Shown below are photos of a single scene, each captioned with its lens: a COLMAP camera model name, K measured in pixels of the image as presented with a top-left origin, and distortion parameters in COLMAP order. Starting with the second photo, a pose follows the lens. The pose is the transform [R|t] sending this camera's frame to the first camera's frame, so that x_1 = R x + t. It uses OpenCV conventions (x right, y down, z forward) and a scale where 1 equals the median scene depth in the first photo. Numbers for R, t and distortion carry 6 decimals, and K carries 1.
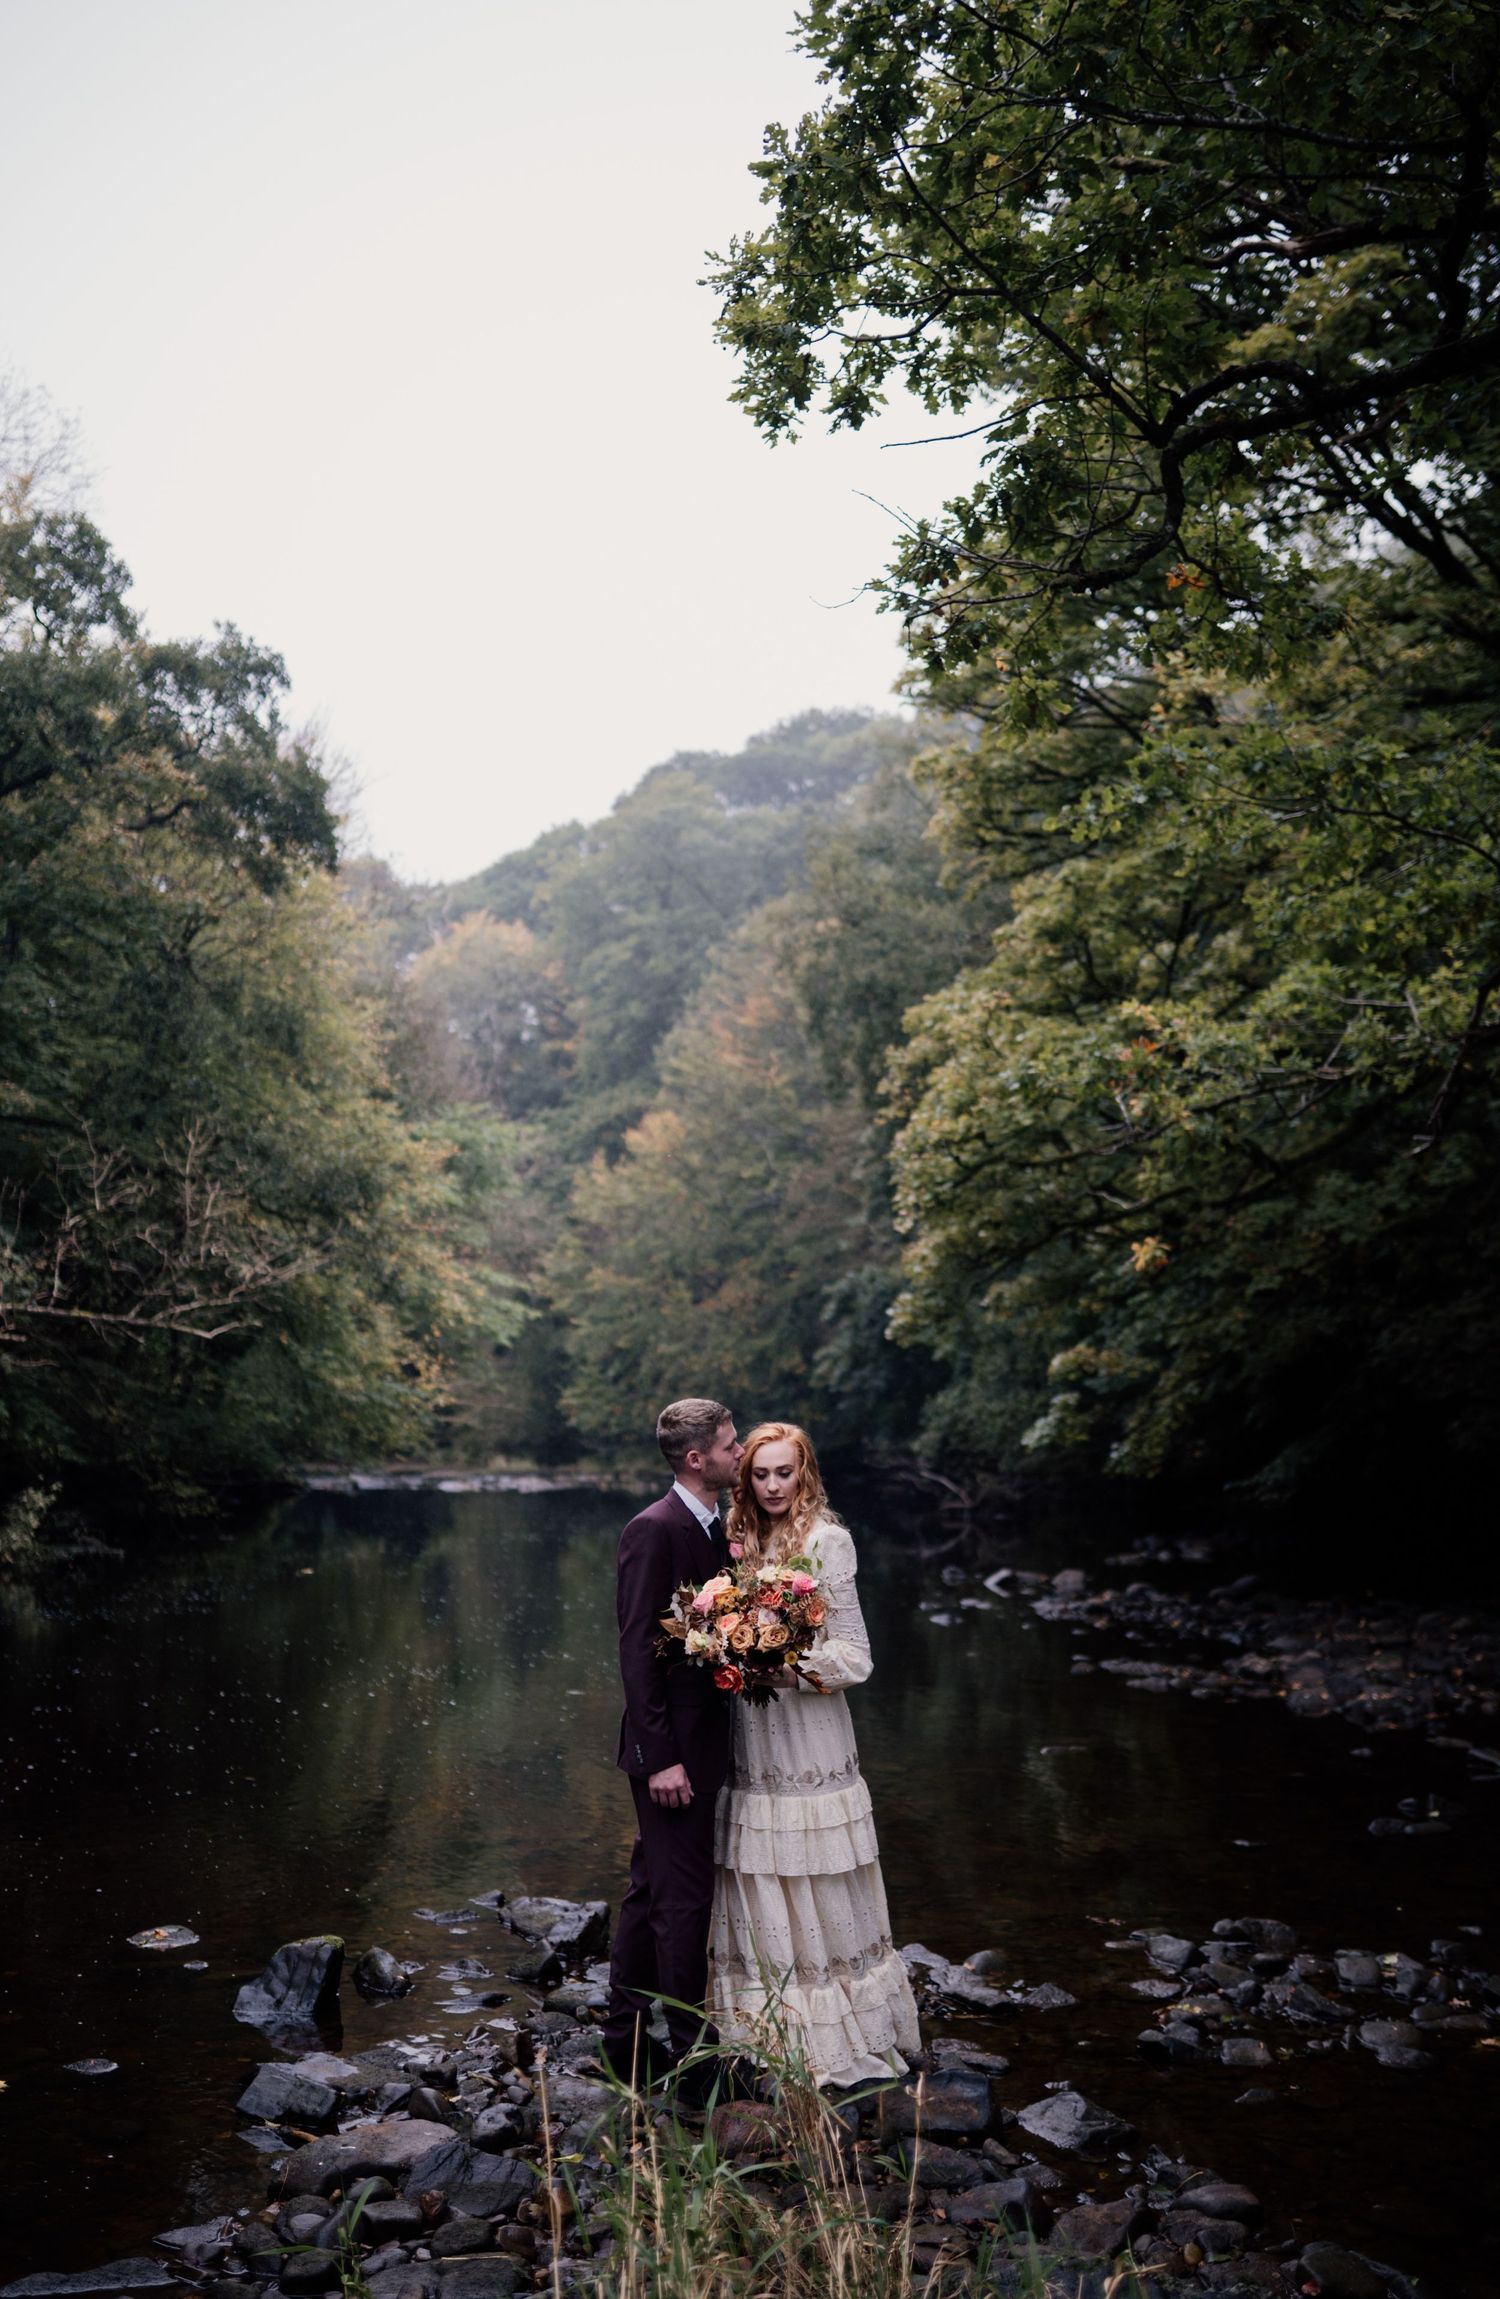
lens RADIAL K [[2393.3, 0, 709.7], [0, 2393.3, 1056.5], [0, 0, 1]] dist [-0.065169, 0.016665]
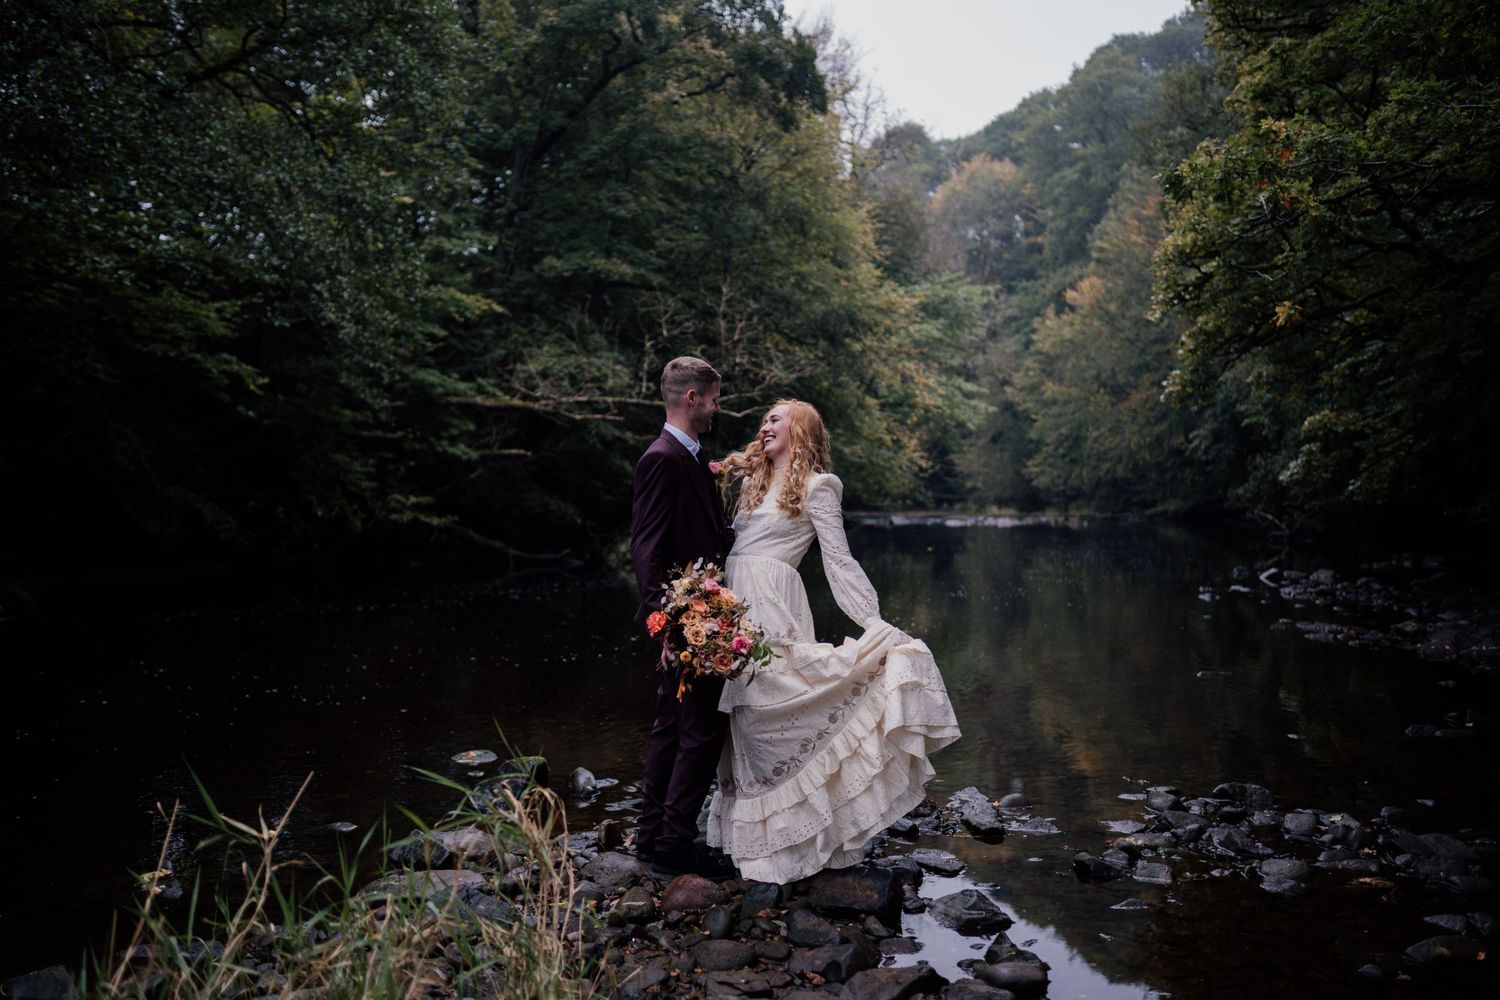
lens RADIAL K [[1509.1, 0, 722.7], [0, 1509.1, 496.4], [0, 0, 1]] dist [-0.033139, 0.014976]
pose [[0.958697, -0.000391, -0.284429, 0.045326], [0.043867, 0.988238, 0.146498, 0.017716], [0.281026, -0.152924, 0.947438, 0.035703]]
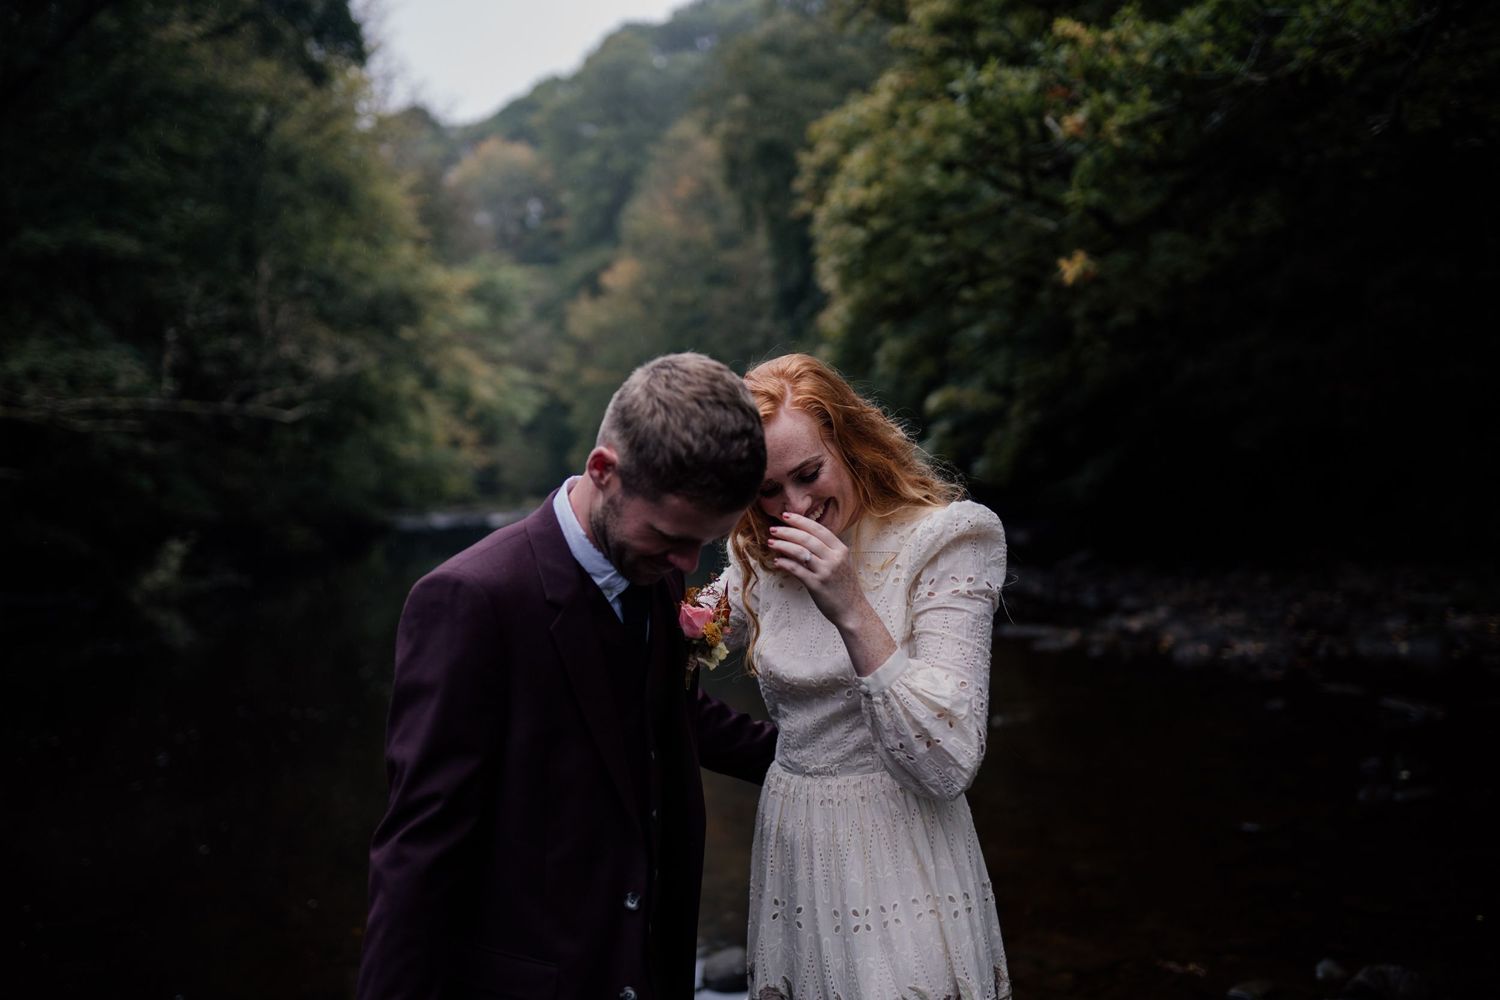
lens RADIAL K [[1486.1, 0, 750.0], [0, 1486.1, 500.0], [0, 0, 1]] dist [-0.033256, 0.029217]
pose [[0.996982, -0.055242, 0.054541, -0.002421], [0.045122, 0.984078, 0.171914, 0.024372], [-0.063169, -0.168934, 0.983601, 0.125882]]
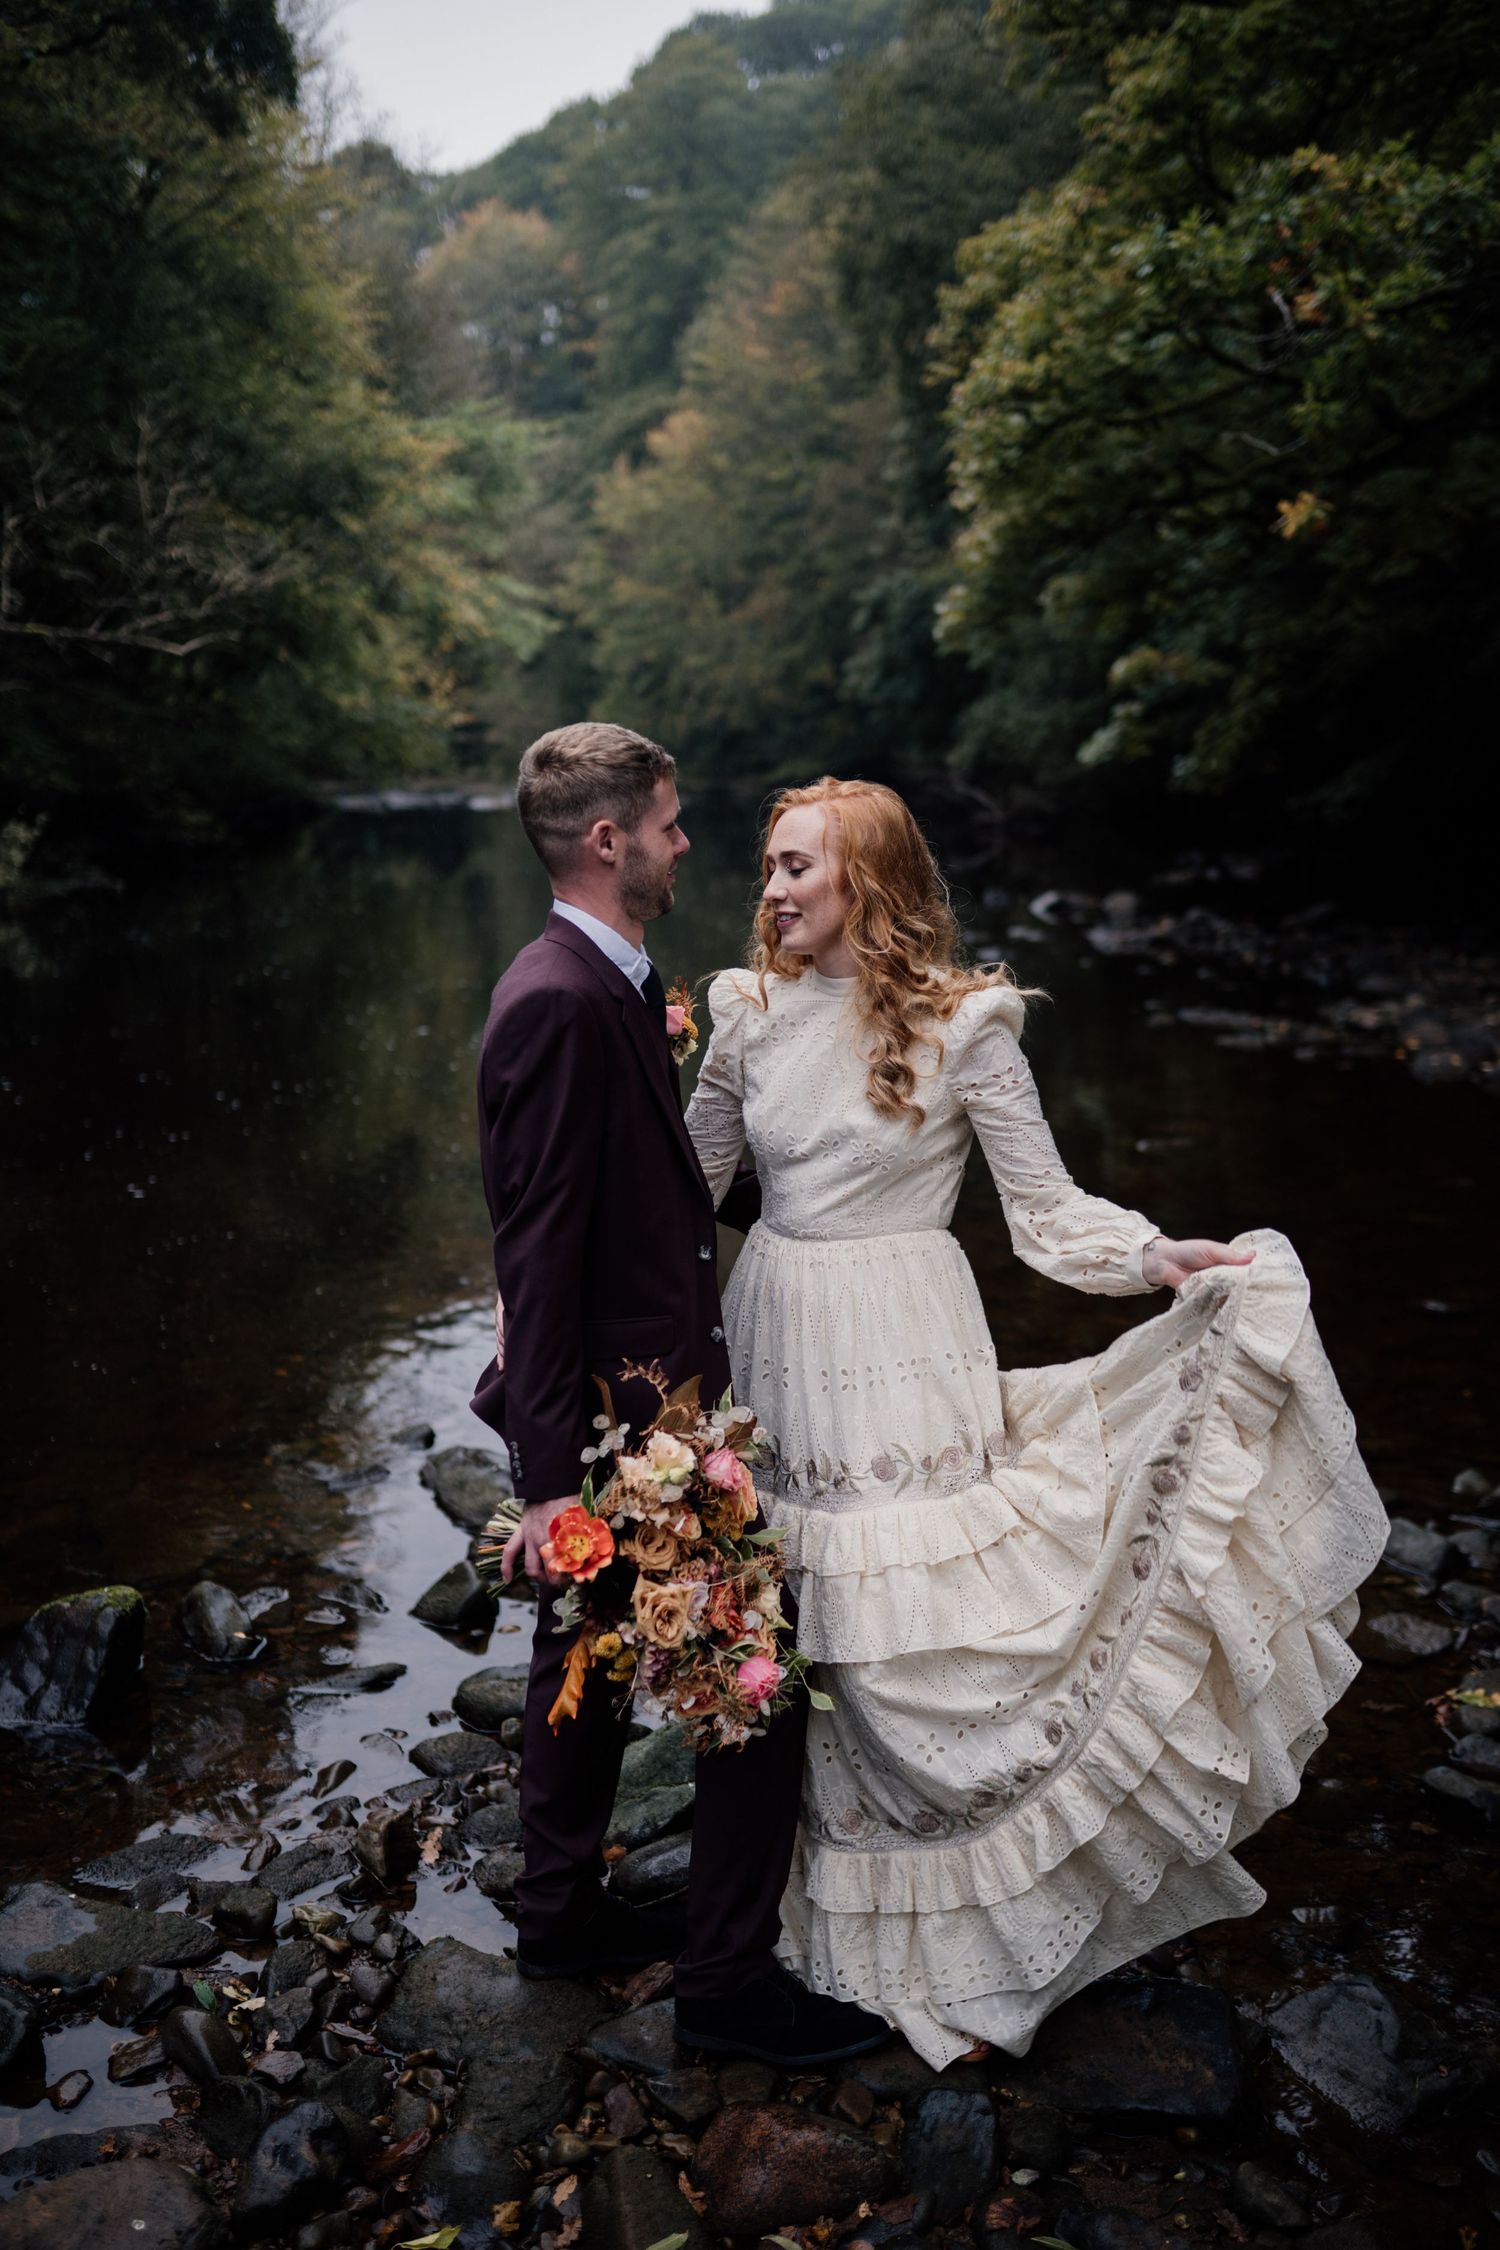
lens RADIAL K [[2229.2, 0, 762.9], [0, 2229.2, 1147.5], [0, 0, 1]] dist [-0.033256, 0.029217]
pose [[0.999888, -0.013357, 0.006683, 0.001979], [0.010410, 0.944093, 0.329514, 0.014386], [-0.010711, -0.329408, 0.944127, 0.102592]]
